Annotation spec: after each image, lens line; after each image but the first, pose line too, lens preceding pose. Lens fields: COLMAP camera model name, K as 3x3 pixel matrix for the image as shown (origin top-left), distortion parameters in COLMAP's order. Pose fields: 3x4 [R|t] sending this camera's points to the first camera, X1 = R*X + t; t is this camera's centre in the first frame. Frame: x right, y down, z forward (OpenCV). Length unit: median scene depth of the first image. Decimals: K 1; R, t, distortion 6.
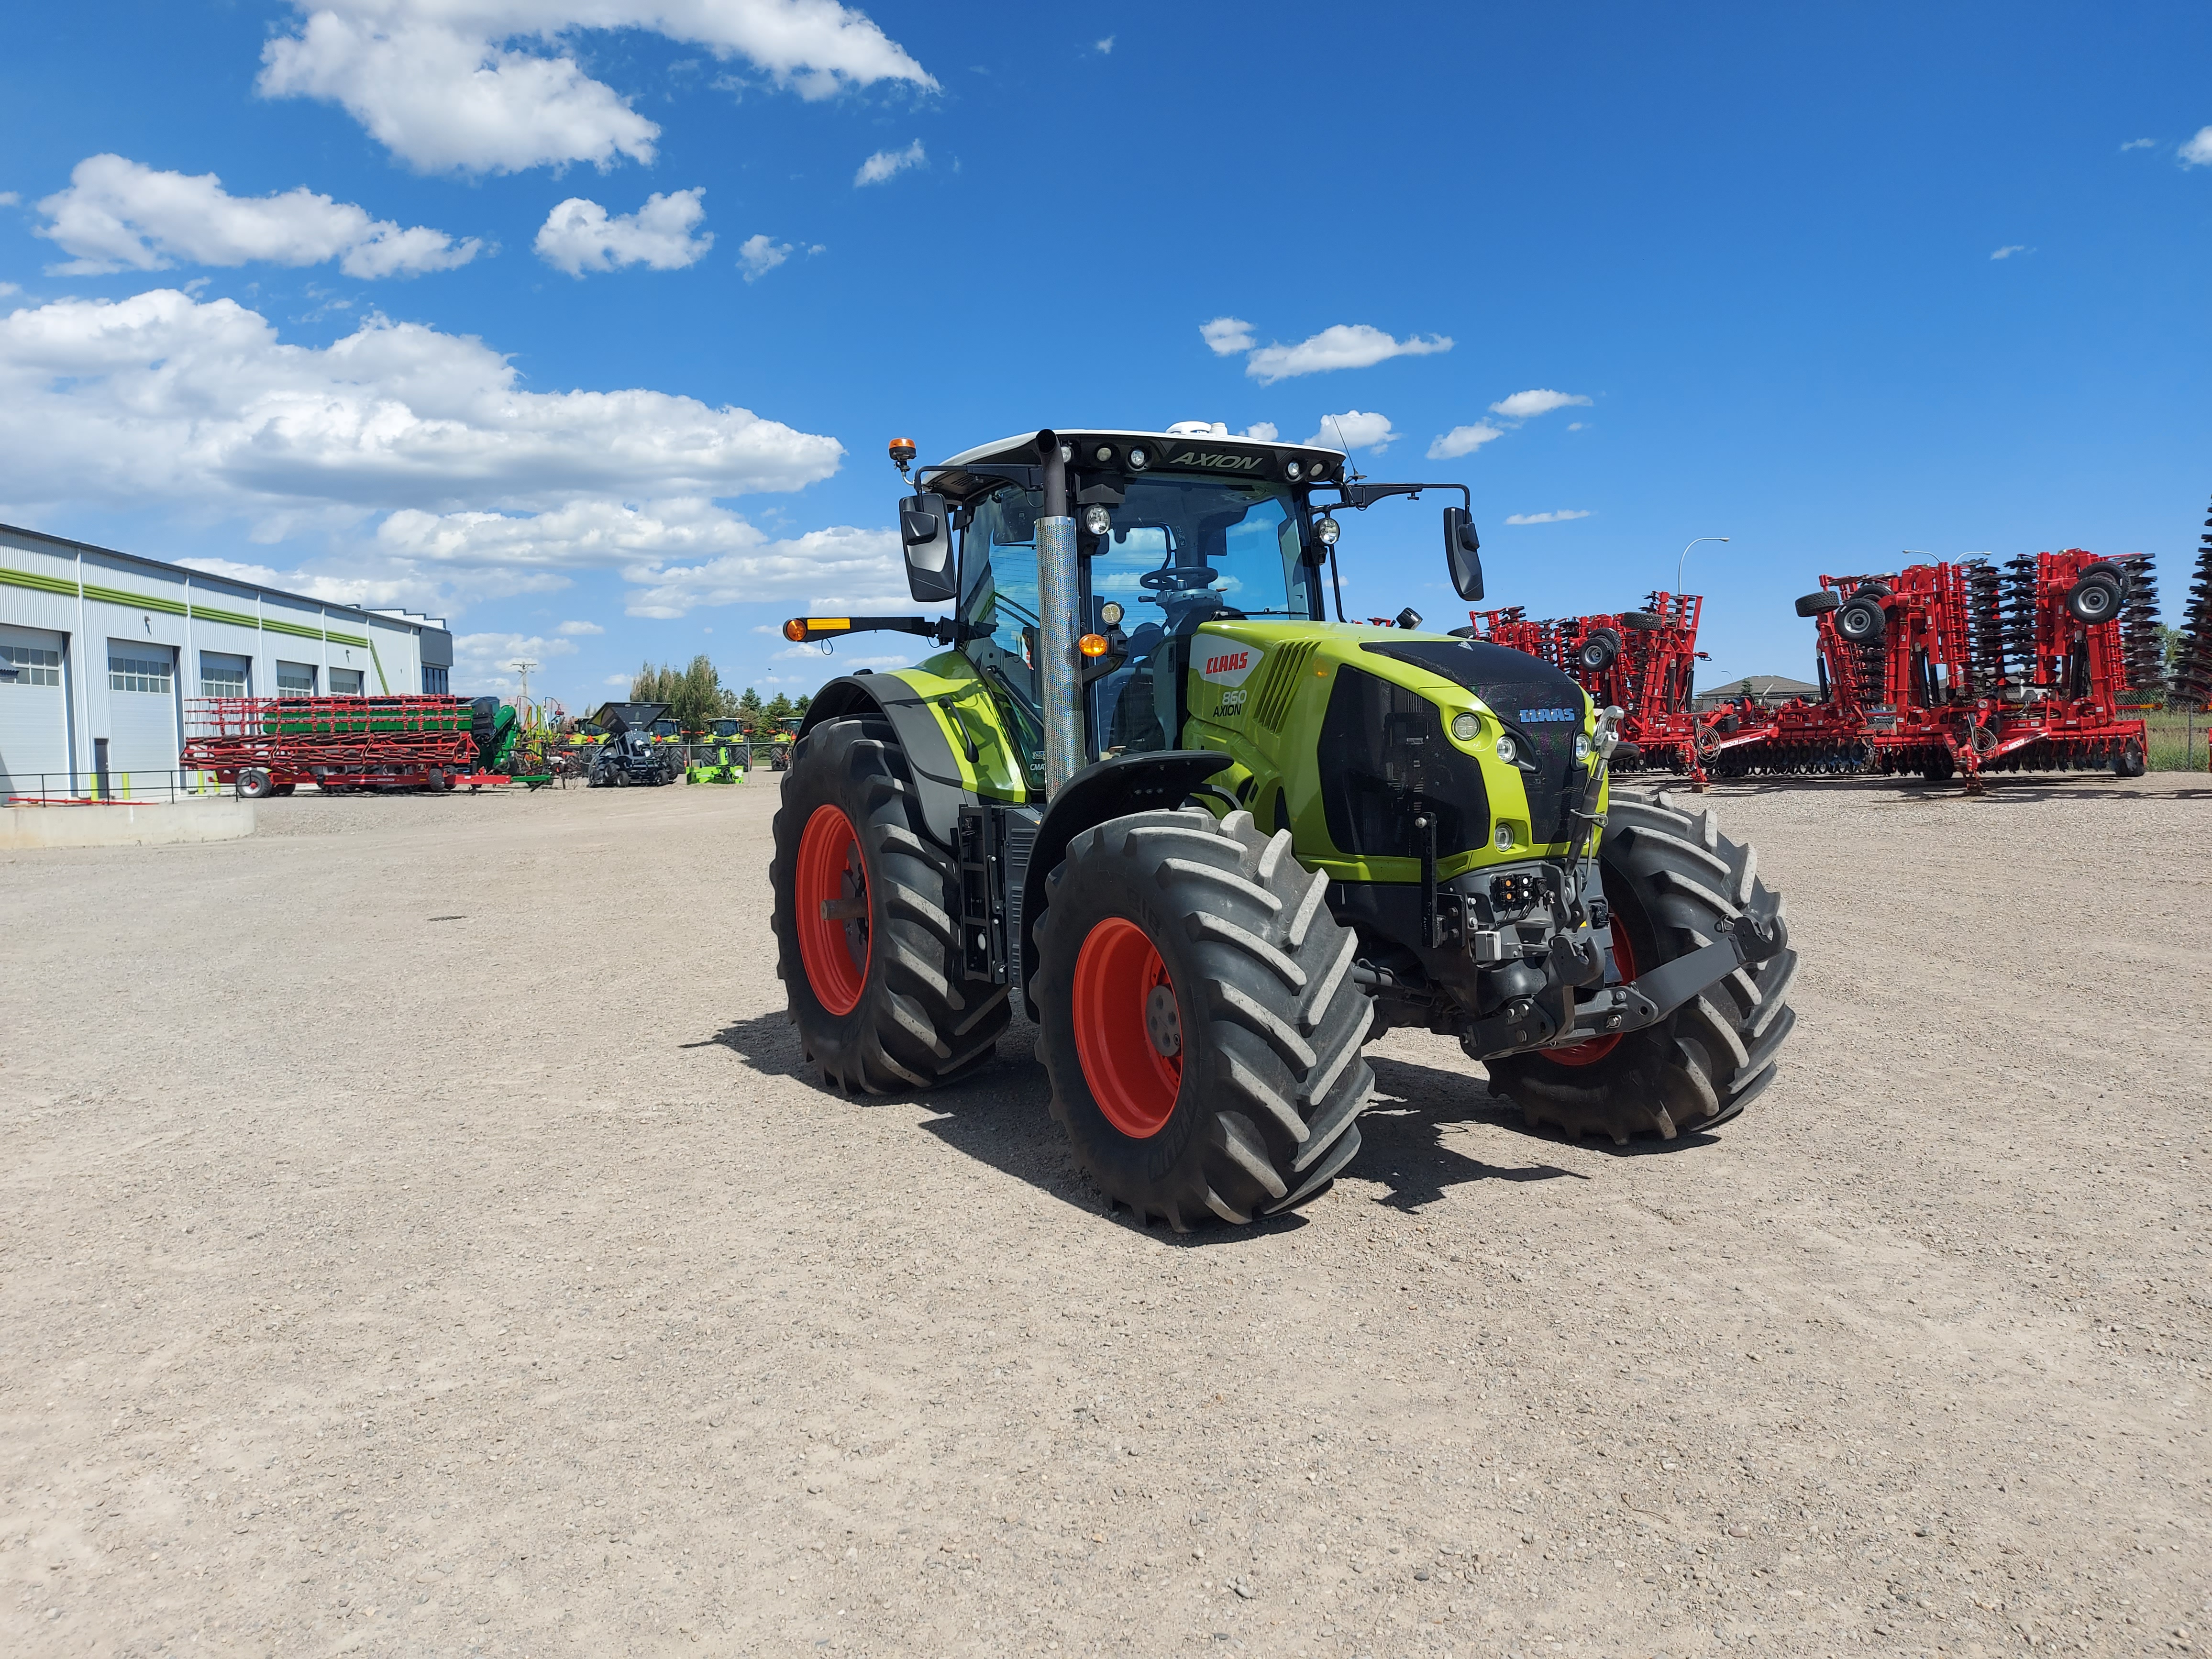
lens RADIAL K [[1609.6, 0, 1114.7], [0, 1609.6, 829.1], [0, 0, 1]] dist [0.068320, -0.083426]
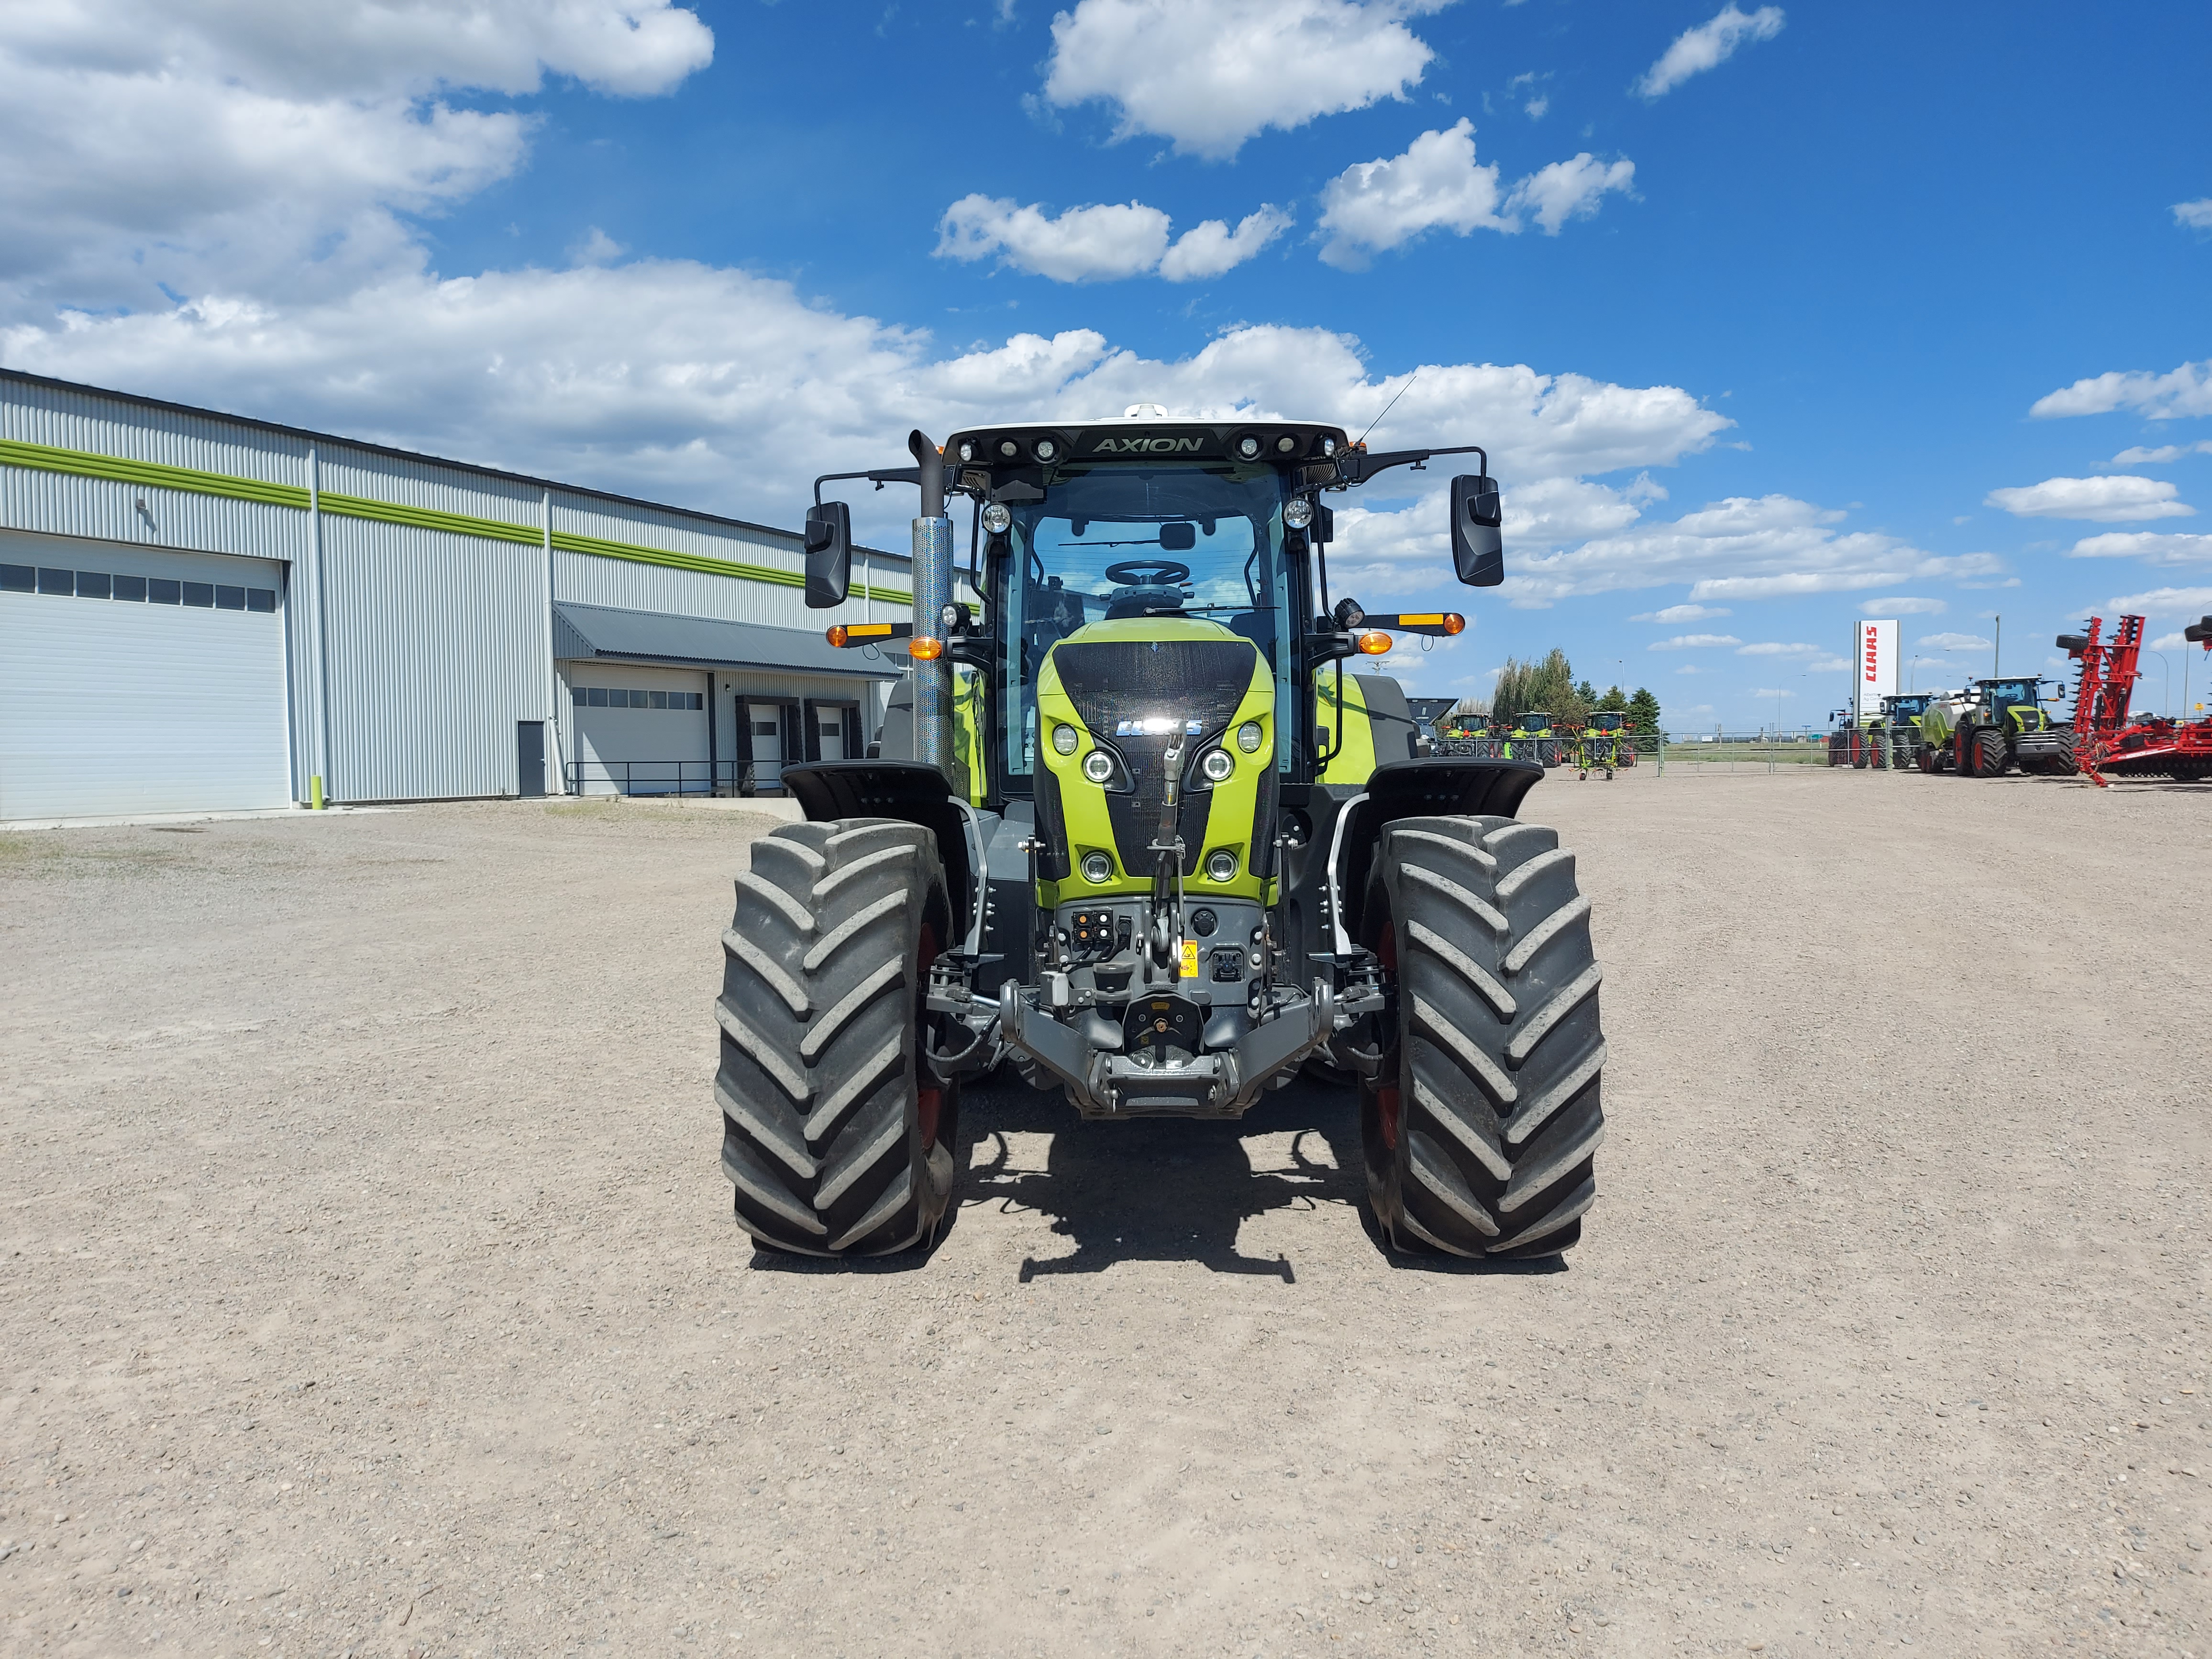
lens RADIAL K [[1609.6, 0, 1078.1], [0, 1609.6, 833.7], [0, 0, 1]] dist [0.068320, -0.083426]
pose [[0.847672, 0.042561, -0.528811, 0.520348], [-0.038986, 0.999079, 0.017916, -0.021244], [0.529086, 0.005429, 0.848551, 0.196029]]
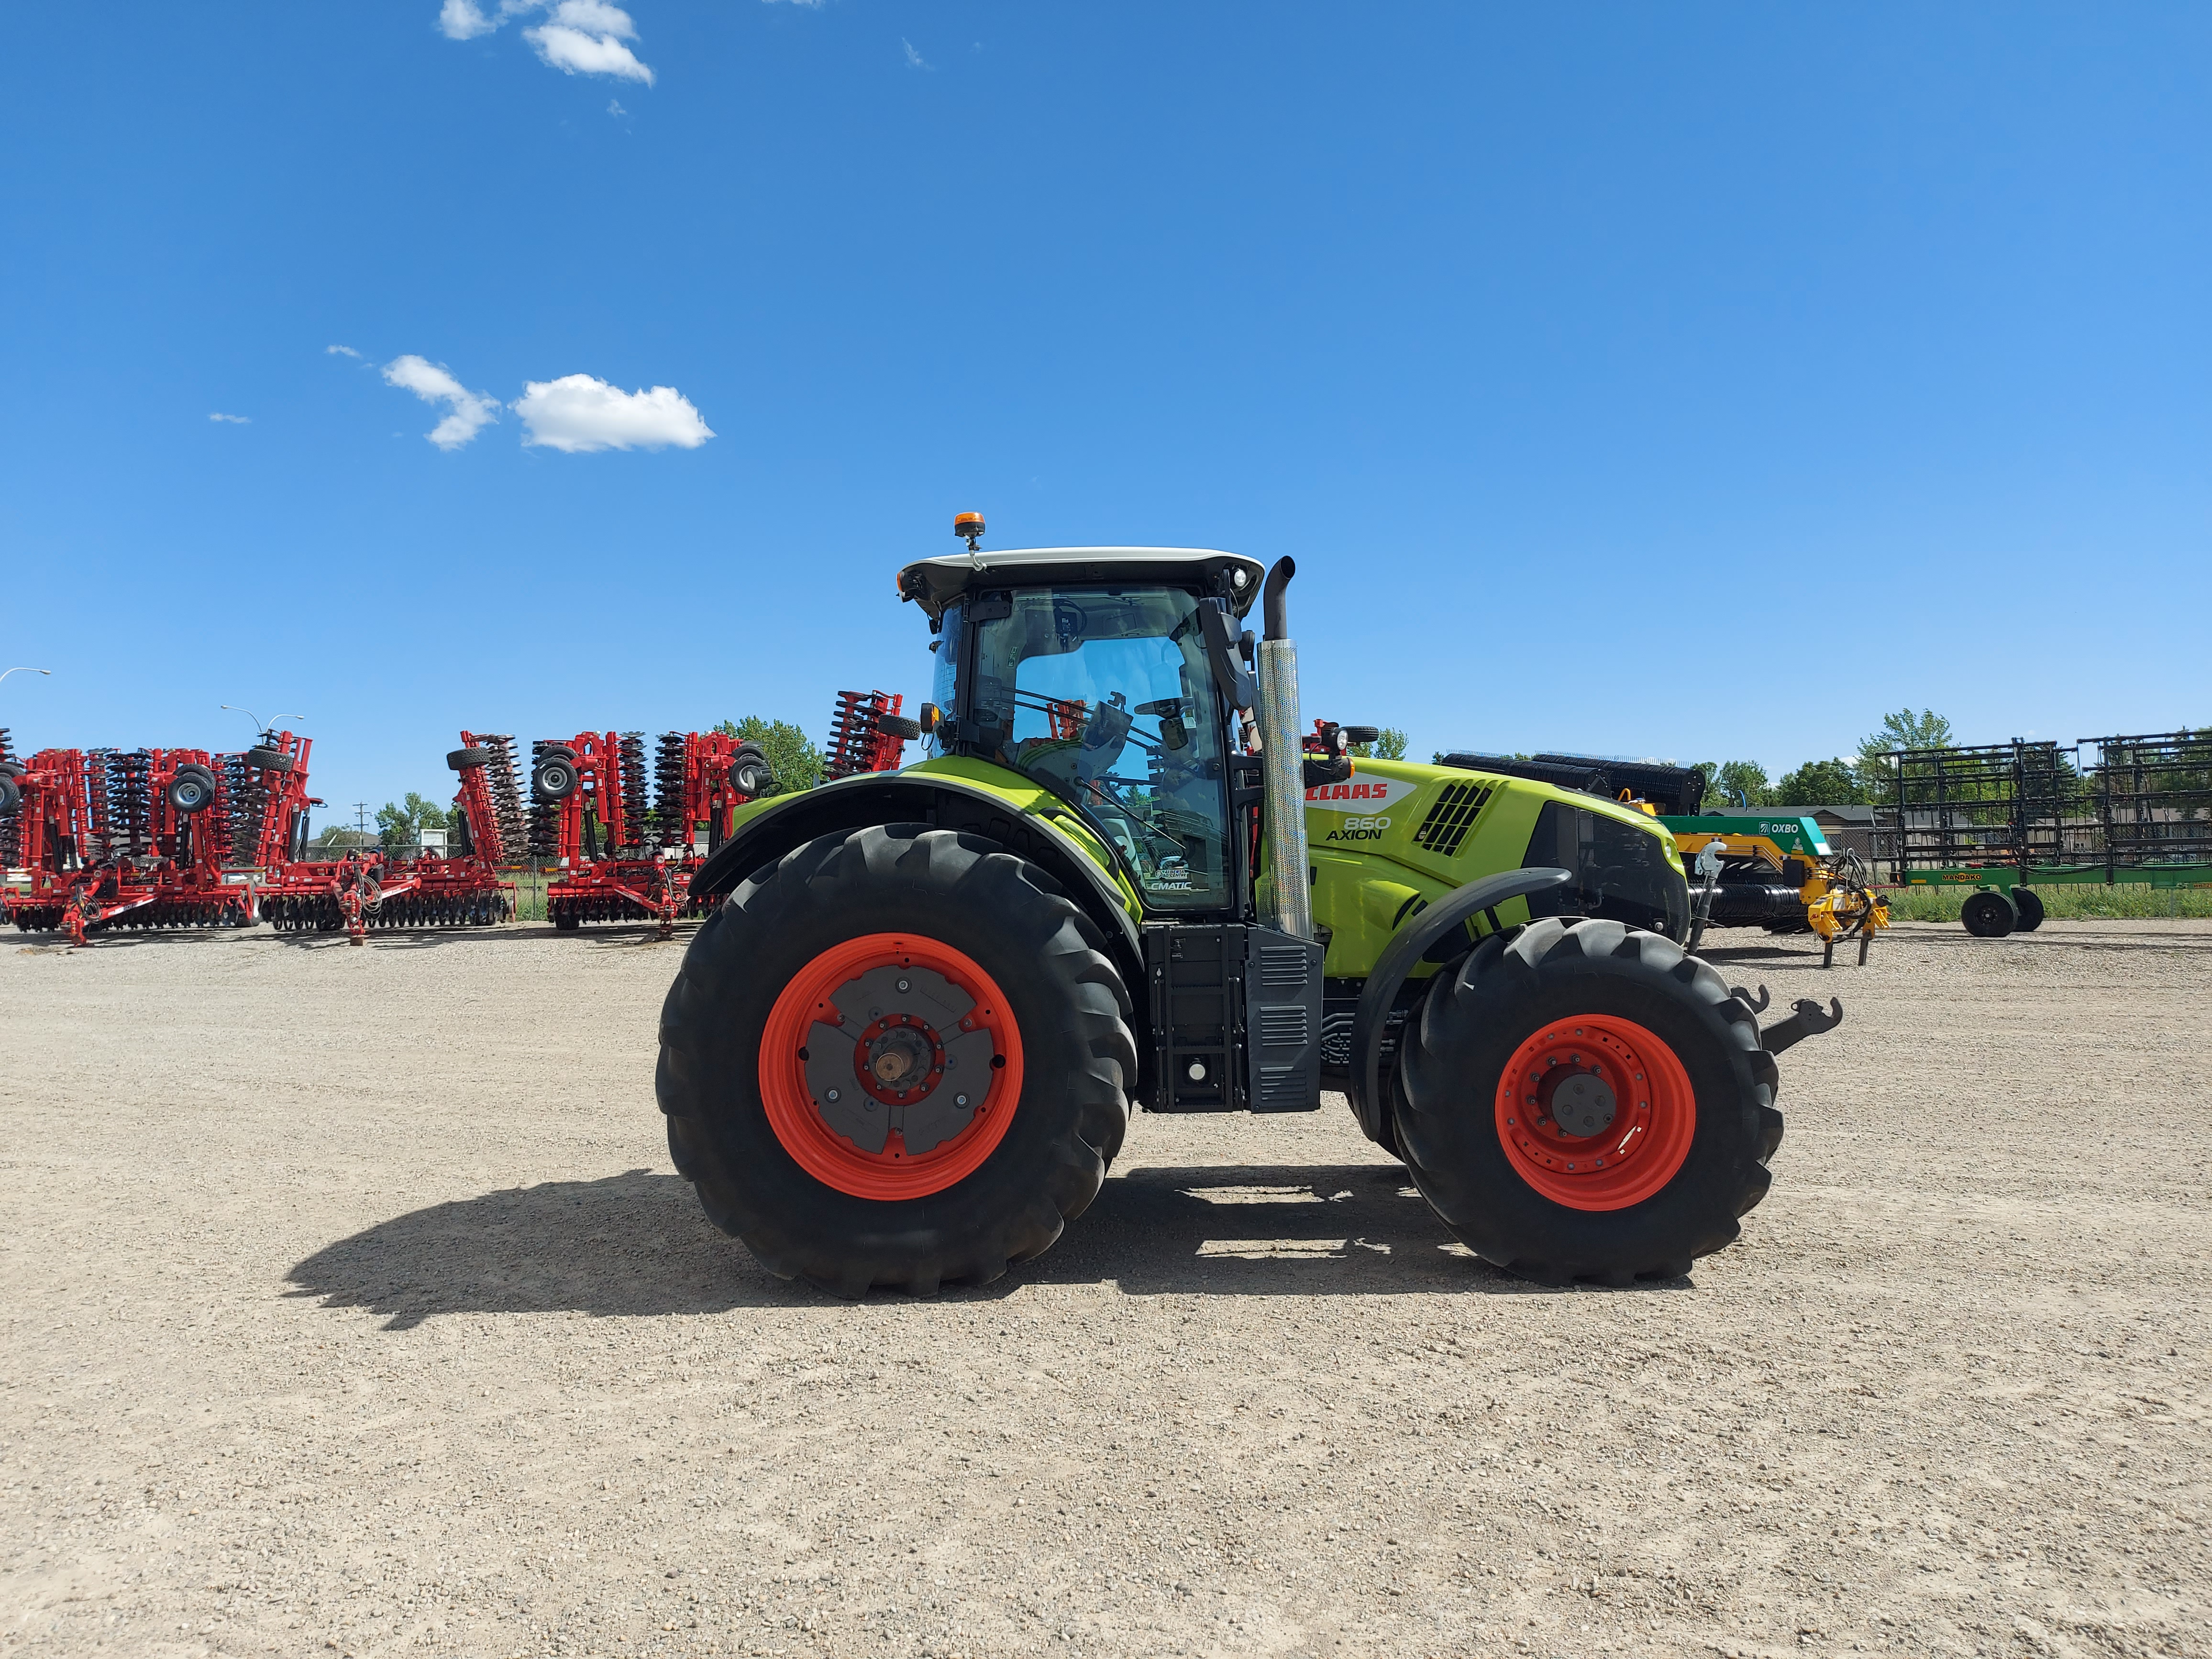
lens RADIAL K [[1609.6, 0, 1125.8], [0, 1609.6, 824.9], [0, 0, 1]] dist [0.068320, -0.083426]
pose [[0.517283, 0.044686, 0.854647, -0.869452], [0.042475, 0.996065, -0.077789, -0.001871], [-0.854760, 0.076540, 0.513349, 0.522324]]
